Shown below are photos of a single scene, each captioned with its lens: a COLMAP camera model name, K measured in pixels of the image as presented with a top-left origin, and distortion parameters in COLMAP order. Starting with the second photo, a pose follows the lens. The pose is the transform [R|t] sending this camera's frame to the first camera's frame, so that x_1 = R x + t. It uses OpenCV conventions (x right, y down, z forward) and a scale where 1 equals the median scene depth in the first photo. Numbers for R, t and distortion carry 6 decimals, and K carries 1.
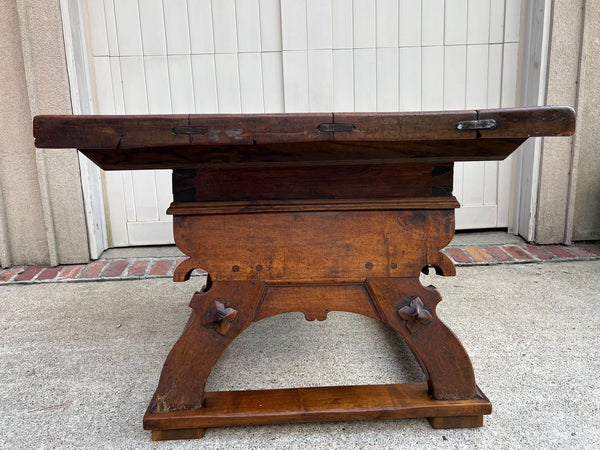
lens RADIAL K [[471.1, 0, 296.6], [0, 471.1, 212.8], [0, 0, 1]] dist [0.060771, -0.062402]
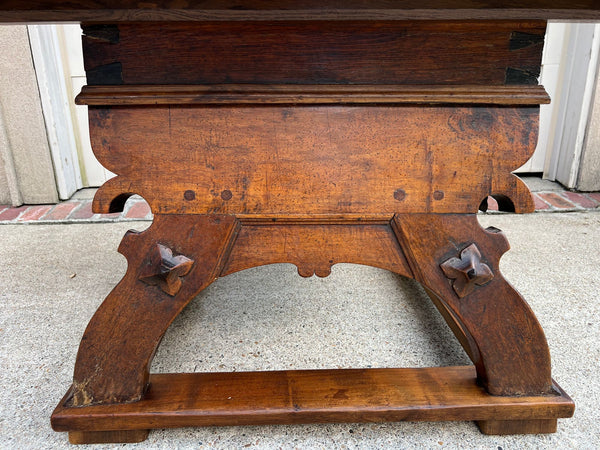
lens RADIAL K [[451.1, 0, 299.5], [0, 451.1, 226.1], [0, 0, 1]] dist [0.060545, -0.066474]
pose [[0.999792, 0.018162, -0.009232, 0.012383], [-0.016890, 0.992274, 0.122913, 0.040053], [0.011393, -0.122732, 0.992374, 0.190076]]
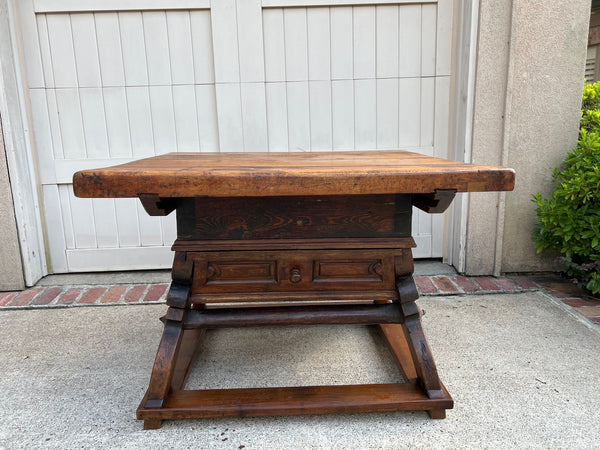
lens RADIAL K [[471.1, 0, 297.8], [0, 471.1, 226.7], [0, 0, 1]] dist [0.060771, -0.062402]
pose [[0.999735, 0.009157, -0.021099, 0.186647], [-0.009095, 0.999954, 0.003062, -0.042301], [0.021126, -0.002869, 0.999773, -0.015011]]
